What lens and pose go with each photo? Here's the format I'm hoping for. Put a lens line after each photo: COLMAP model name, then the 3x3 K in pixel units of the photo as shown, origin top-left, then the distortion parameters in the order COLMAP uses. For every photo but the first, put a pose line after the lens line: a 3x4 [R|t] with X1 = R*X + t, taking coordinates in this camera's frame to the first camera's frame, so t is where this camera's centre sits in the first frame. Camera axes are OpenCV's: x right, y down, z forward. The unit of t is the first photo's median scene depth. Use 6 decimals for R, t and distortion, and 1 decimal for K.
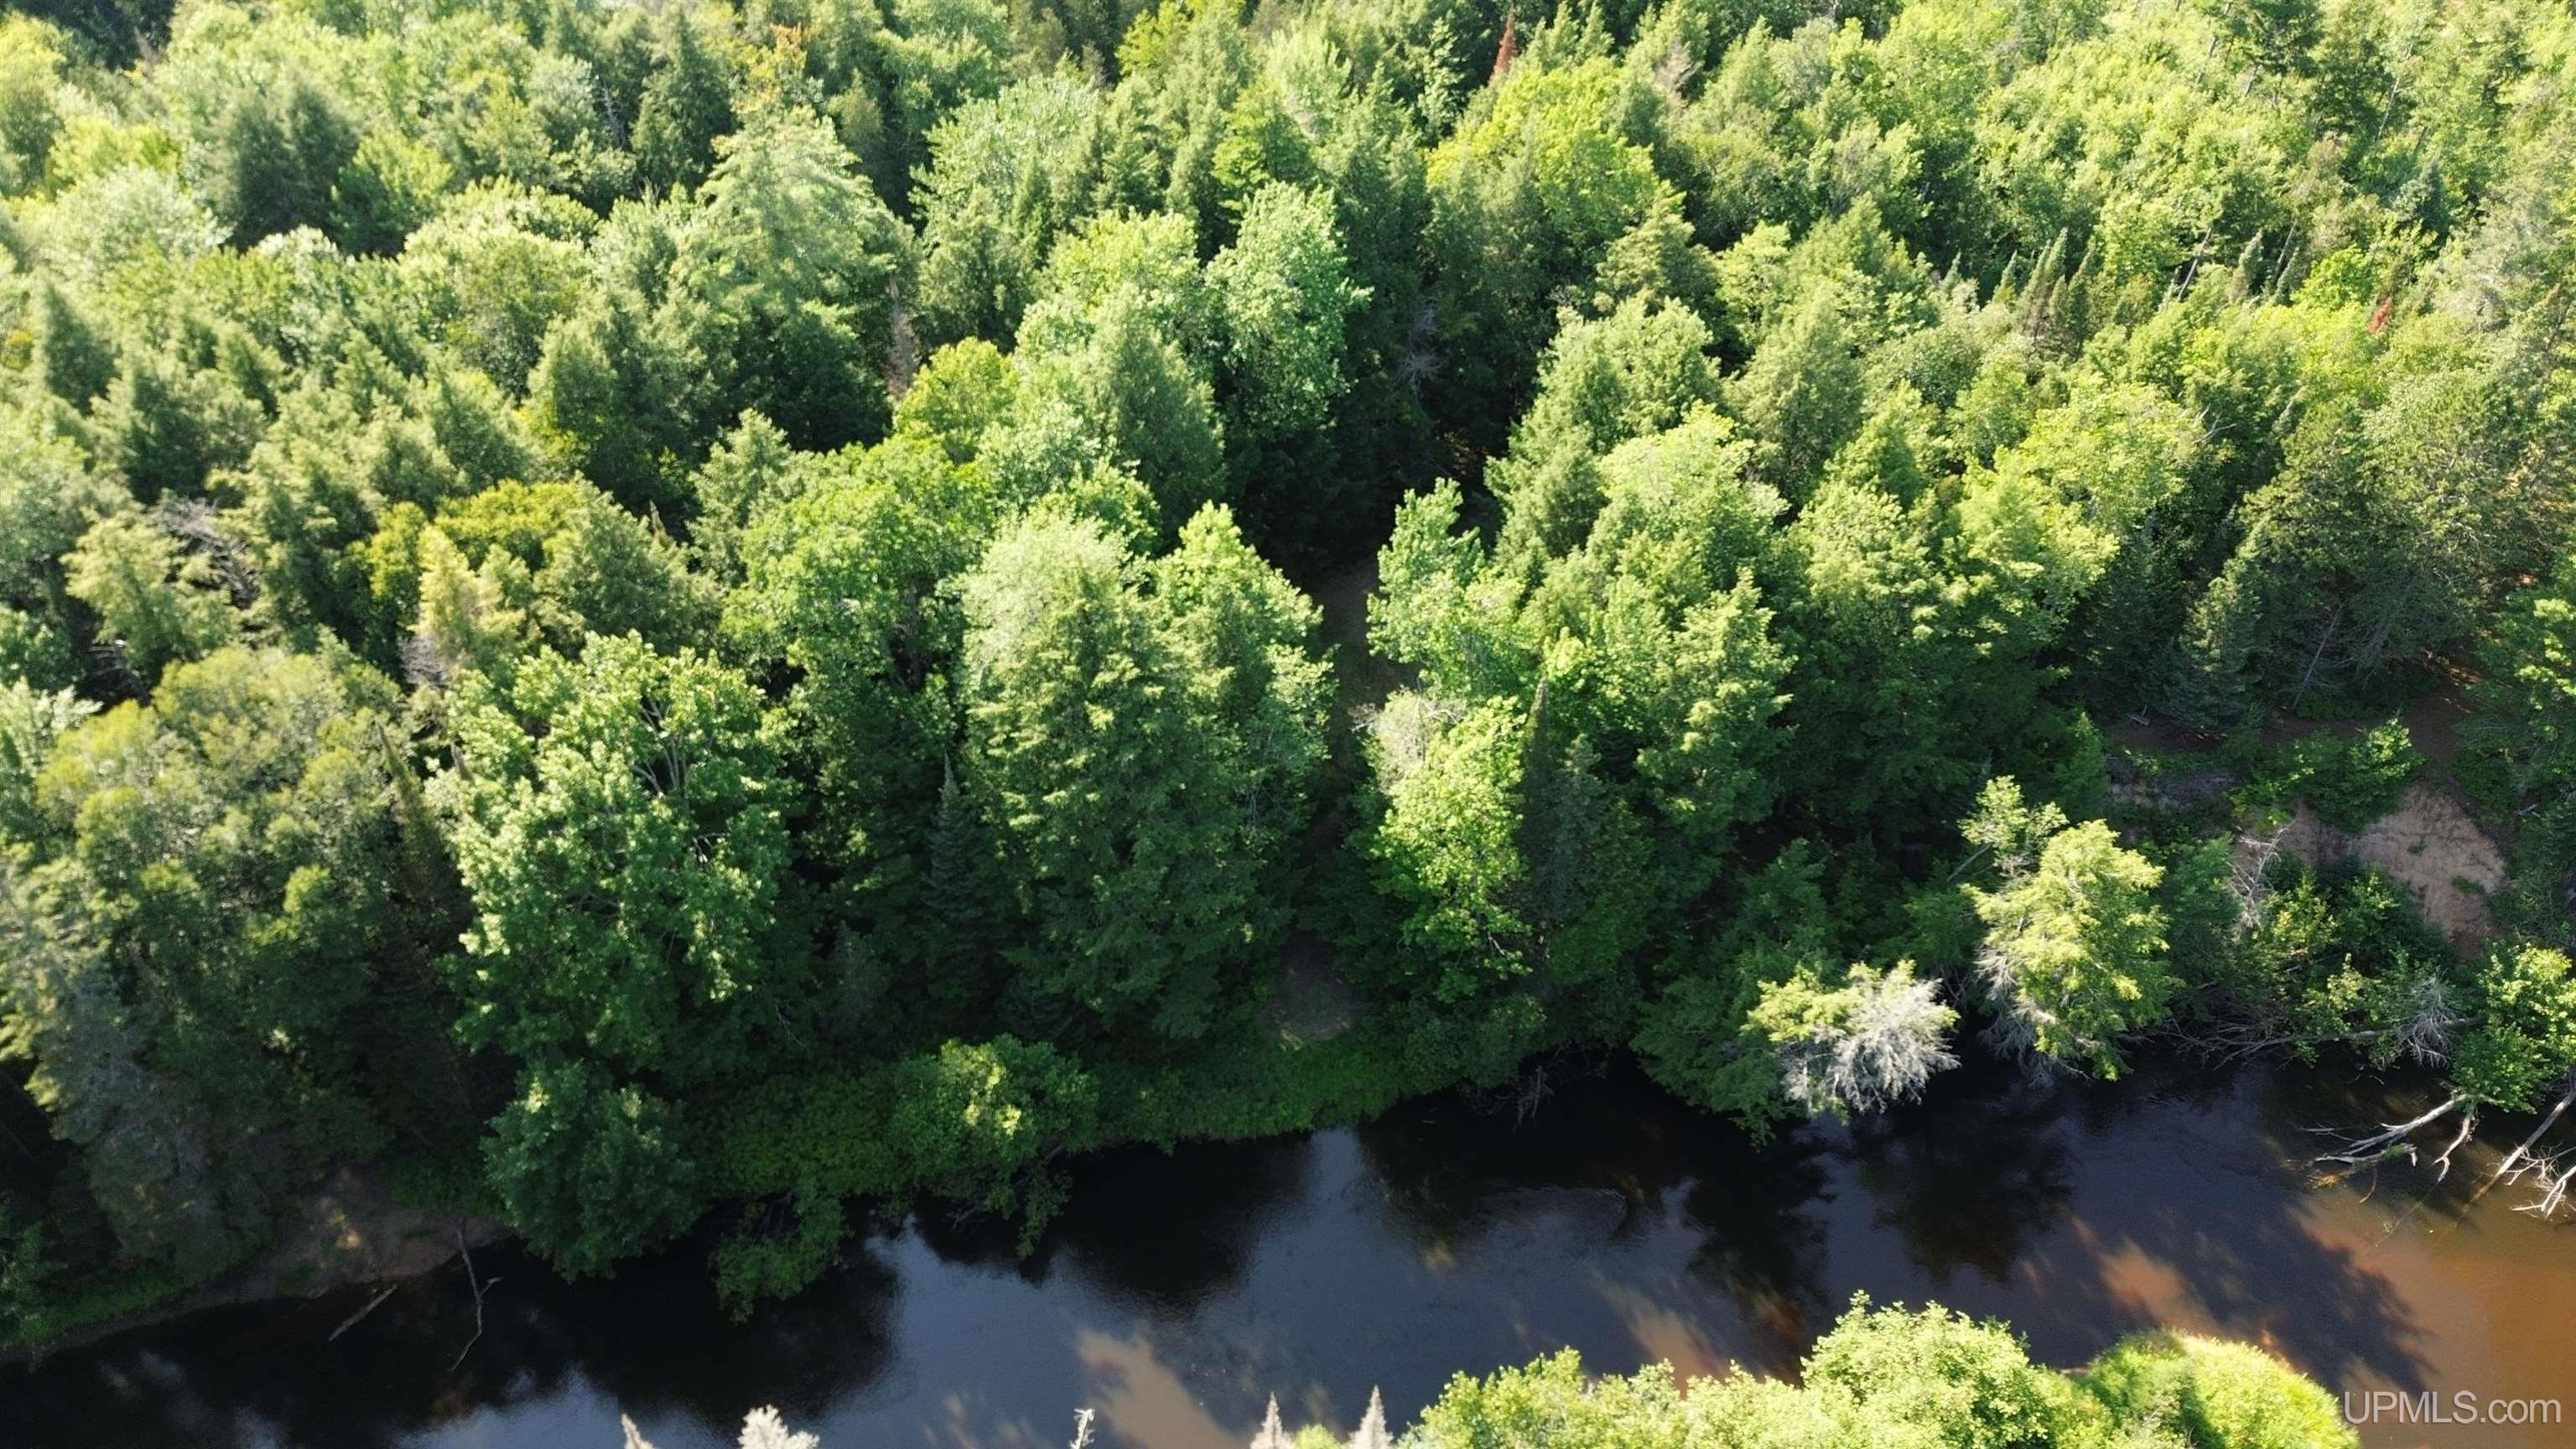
lens RADIAL K [[1987.1, 0, 1288.0], [0, 1987.1, 724.5], [0, 0, 1]] dist [0.057602, -0.048589]
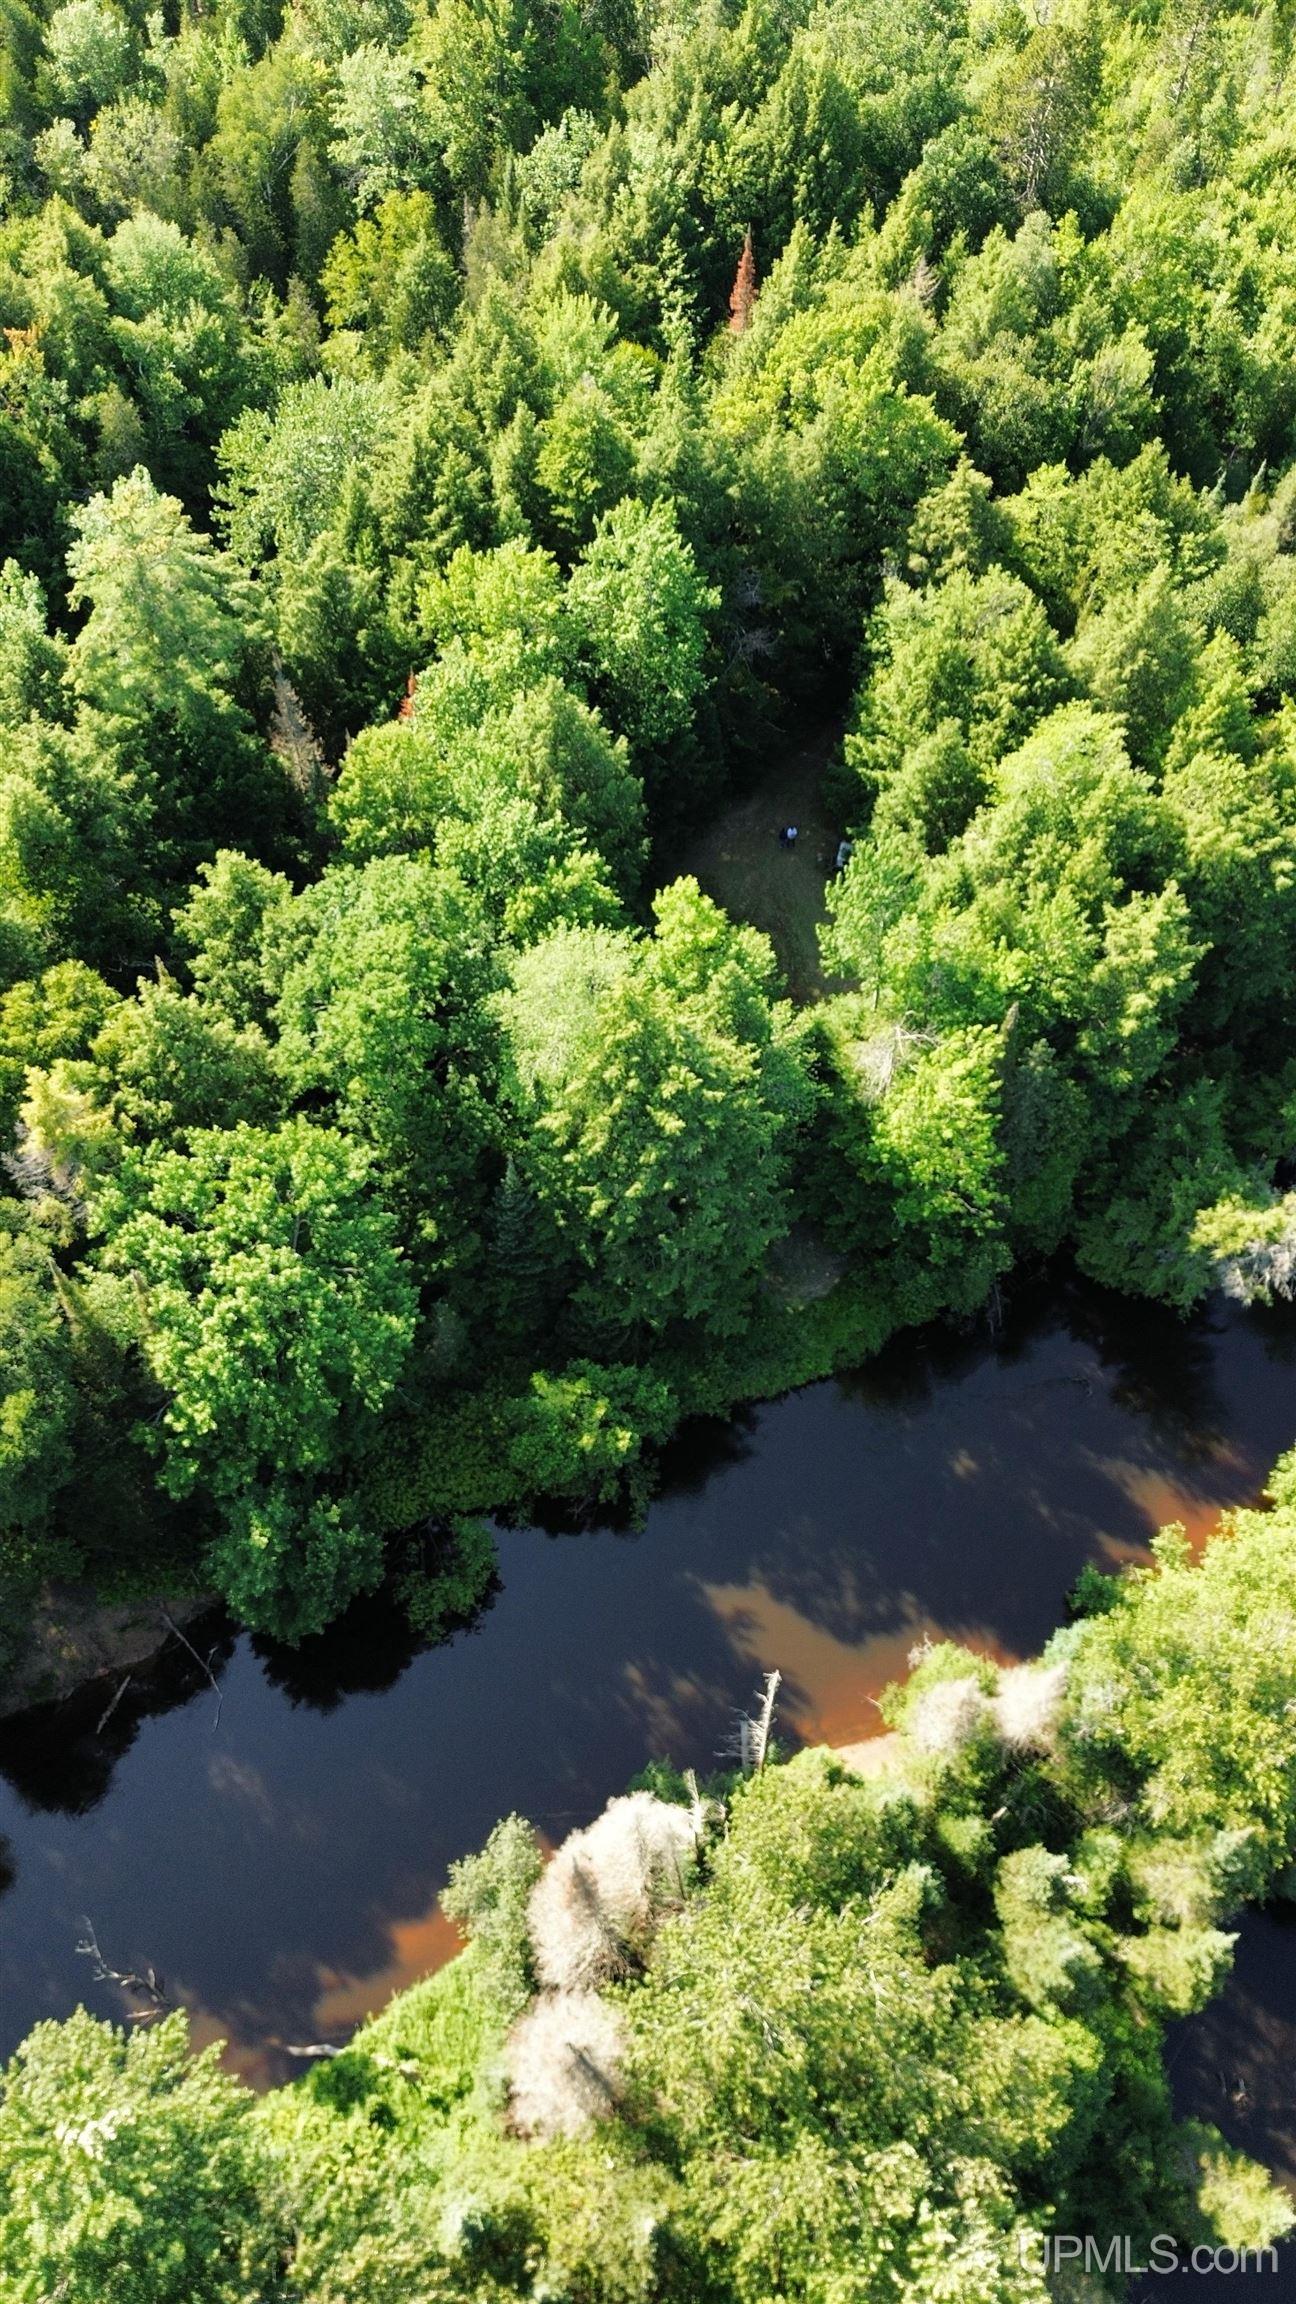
lens RADIAL K [[1777.3, 0, 606.0], [0, 1777.3, 1148.2], [0, 0, 1]] dist [0.057602, -0.048589]
pose [[0.971968, -0.191756, 0.136047, -0.238466], [0.147804, 0.948344, 0.280710, -0.247327], [-0.182847, -0.252733, 0.950102, 0.027663]]
